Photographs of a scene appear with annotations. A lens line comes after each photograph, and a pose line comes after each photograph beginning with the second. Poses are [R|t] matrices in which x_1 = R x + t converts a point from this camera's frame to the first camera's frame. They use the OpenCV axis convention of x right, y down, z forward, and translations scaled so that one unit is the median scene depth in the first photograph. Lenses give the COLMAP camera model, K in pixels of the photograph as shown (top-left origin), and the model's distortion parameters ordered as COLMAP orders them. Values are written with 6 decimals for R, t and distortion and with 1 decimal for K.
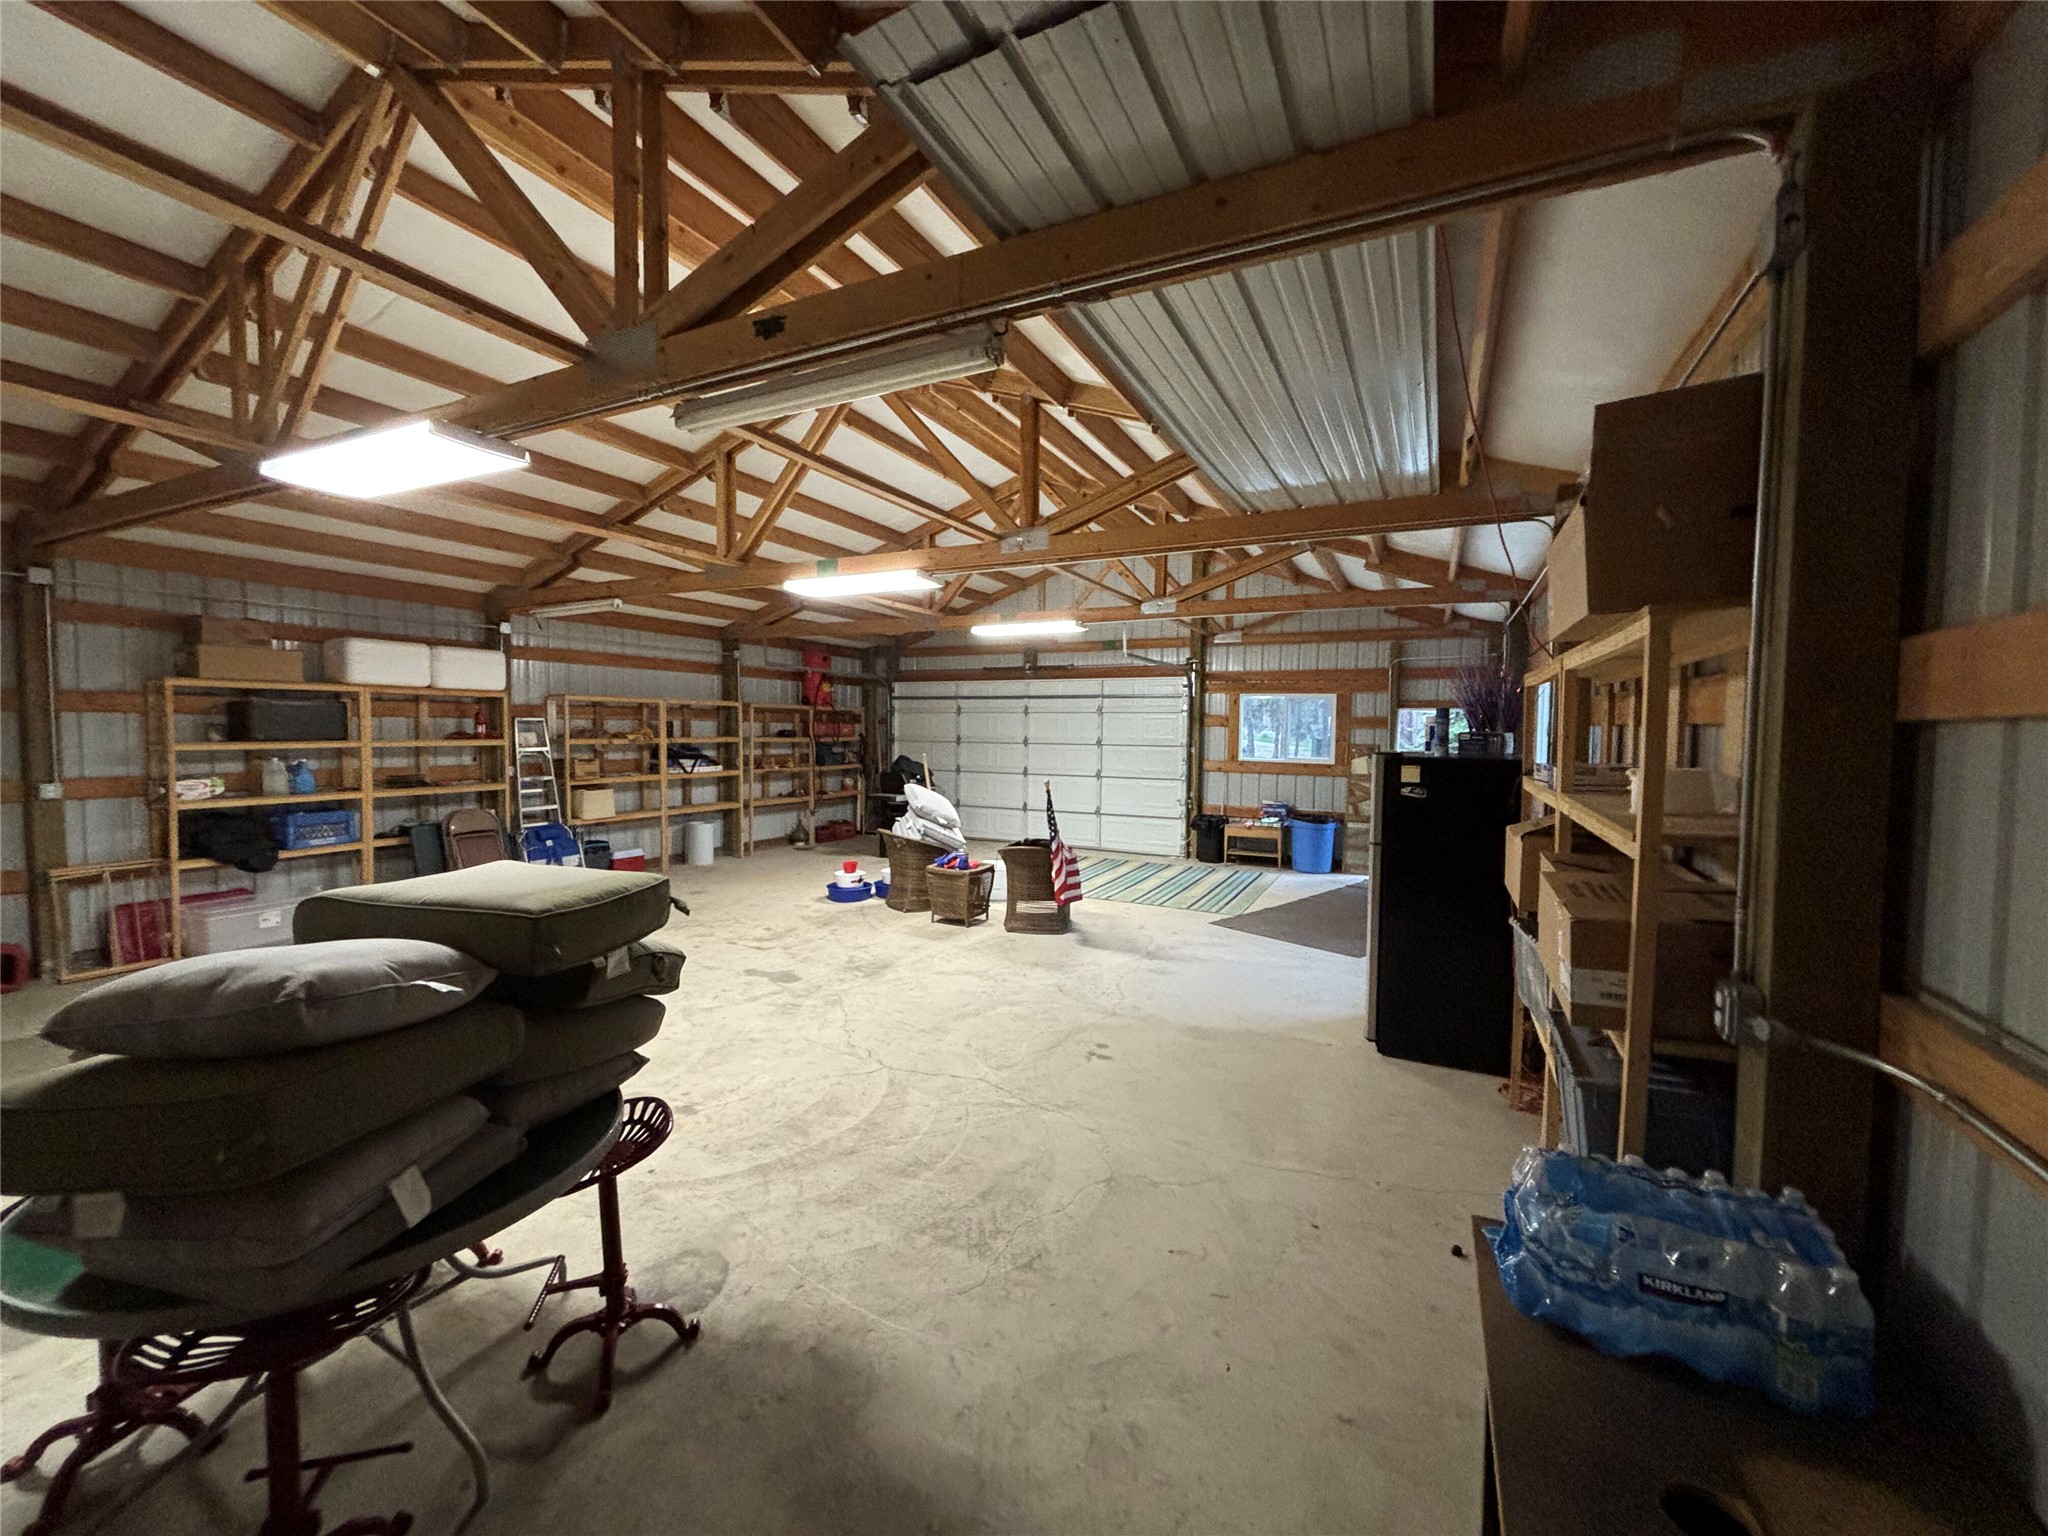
lens RADIAL K [[822.6, 0, 1024.7], [0, 822.6, 761.7], [0, 0, 1]] dist [-0.003214, 0.001488]
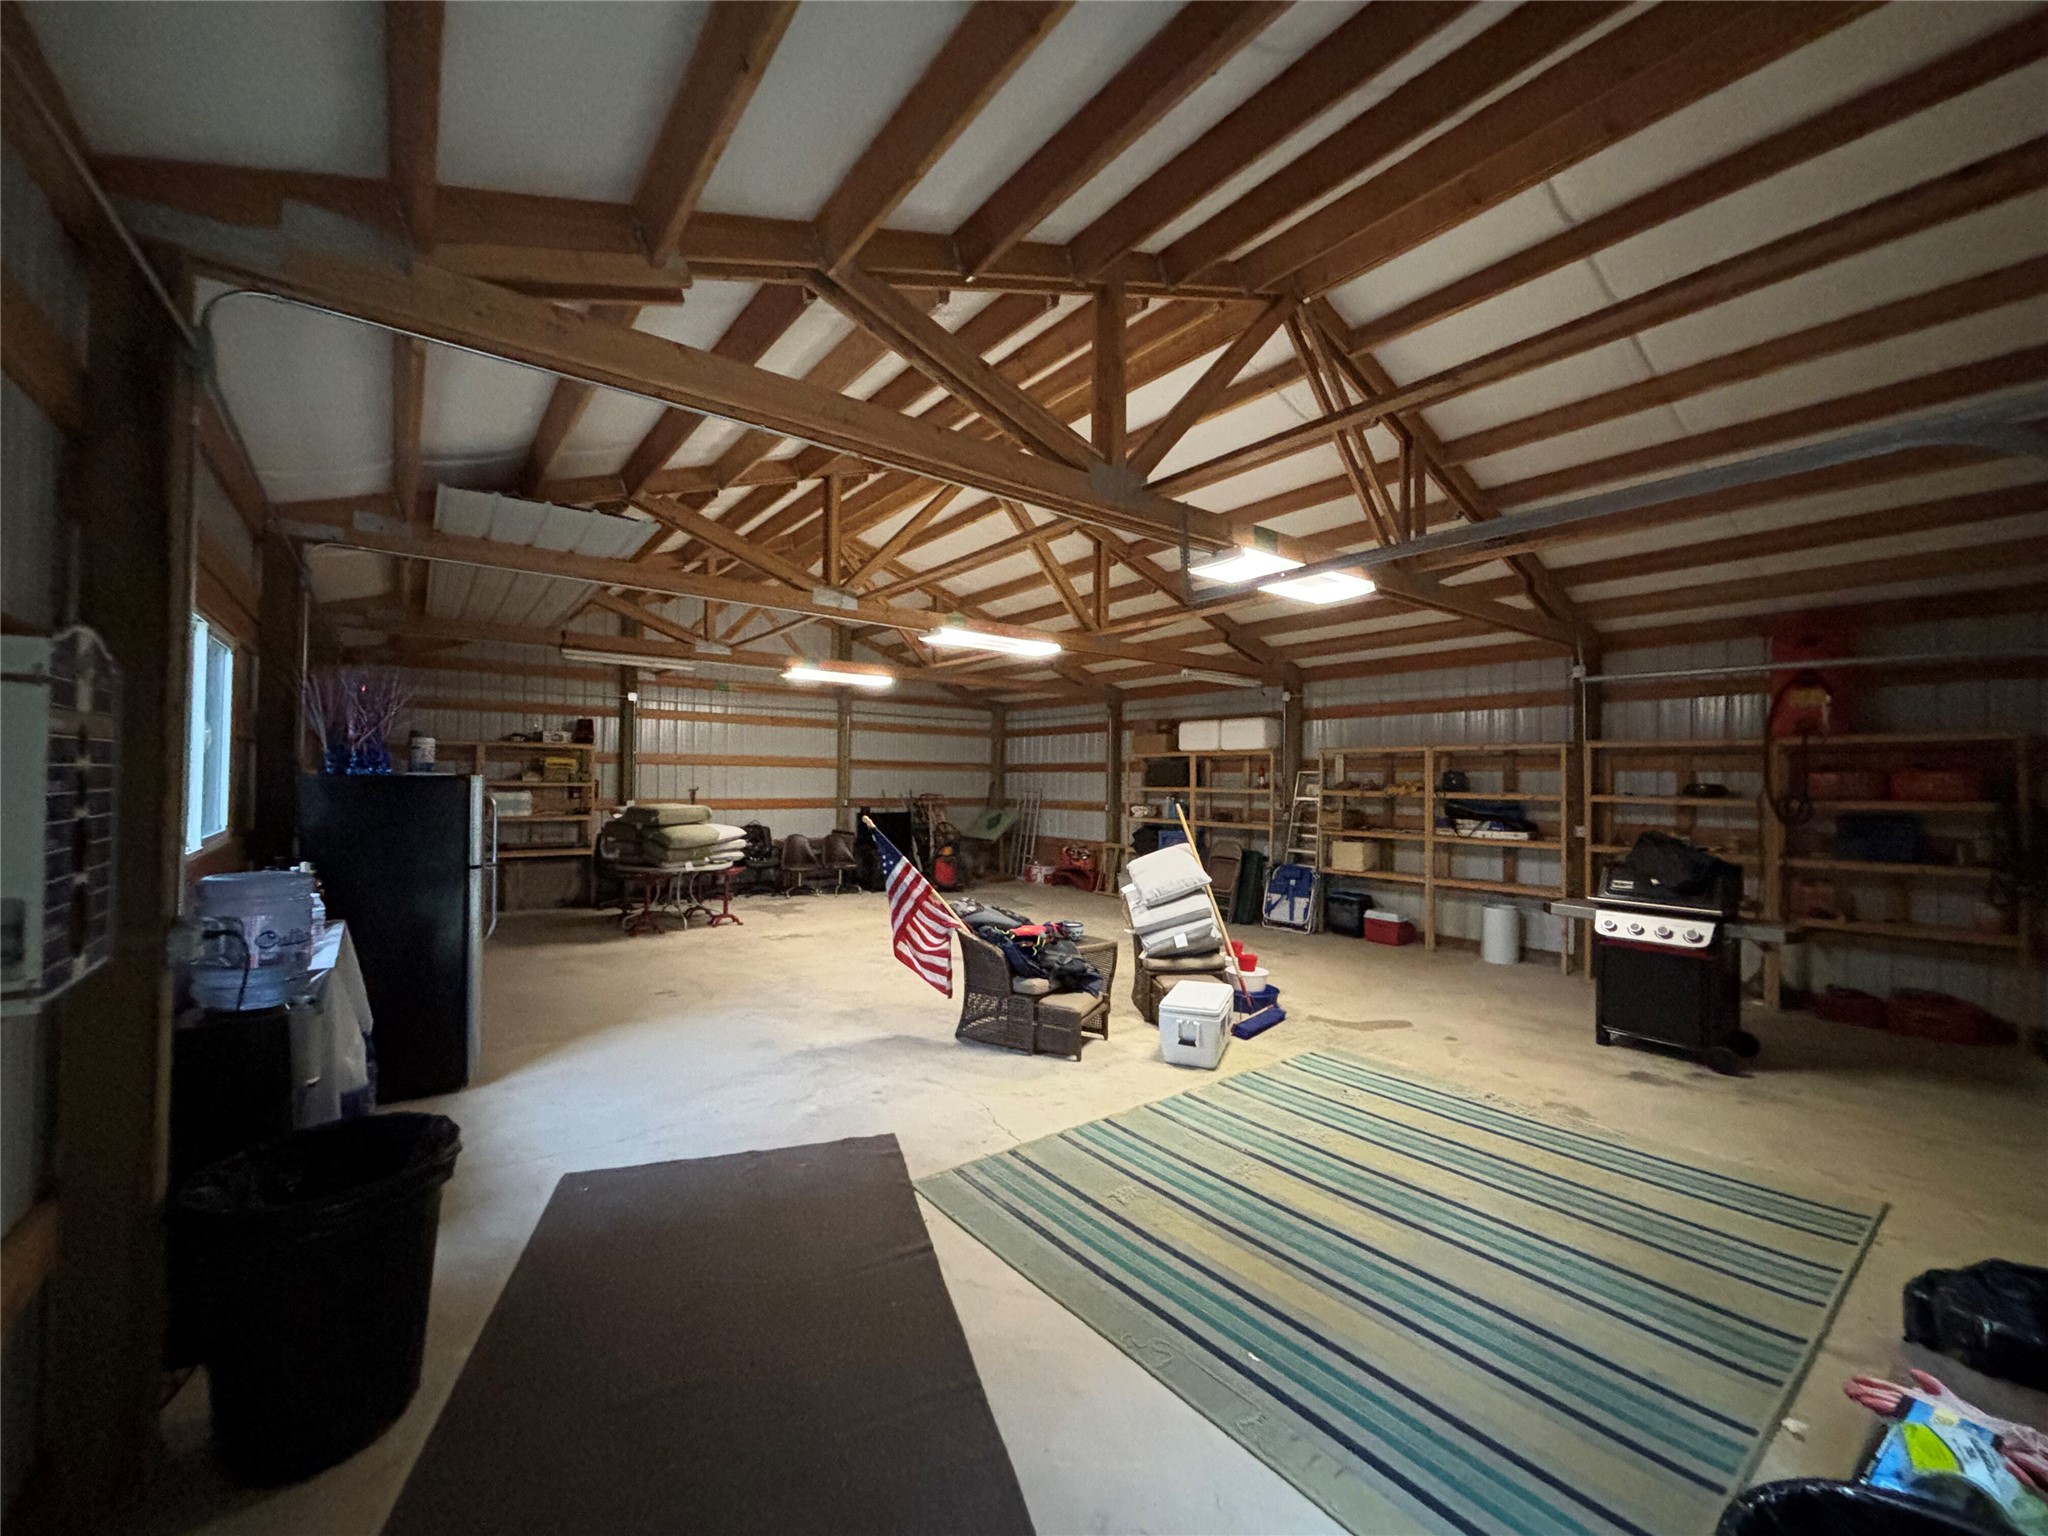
lens RADIAL K [[822.6, 0, 1027.6], [0, 822.6, 776.8], [0, 0, 1]] dist [-0.003214, 0.001488]
pose [[-0.446359, -0.017176, -0.894689, 0.742549], [-0.050800, 0.998690, 0.006172, -0.041222], [0.893411, 0.048205, -0.446647, 1.472119]]
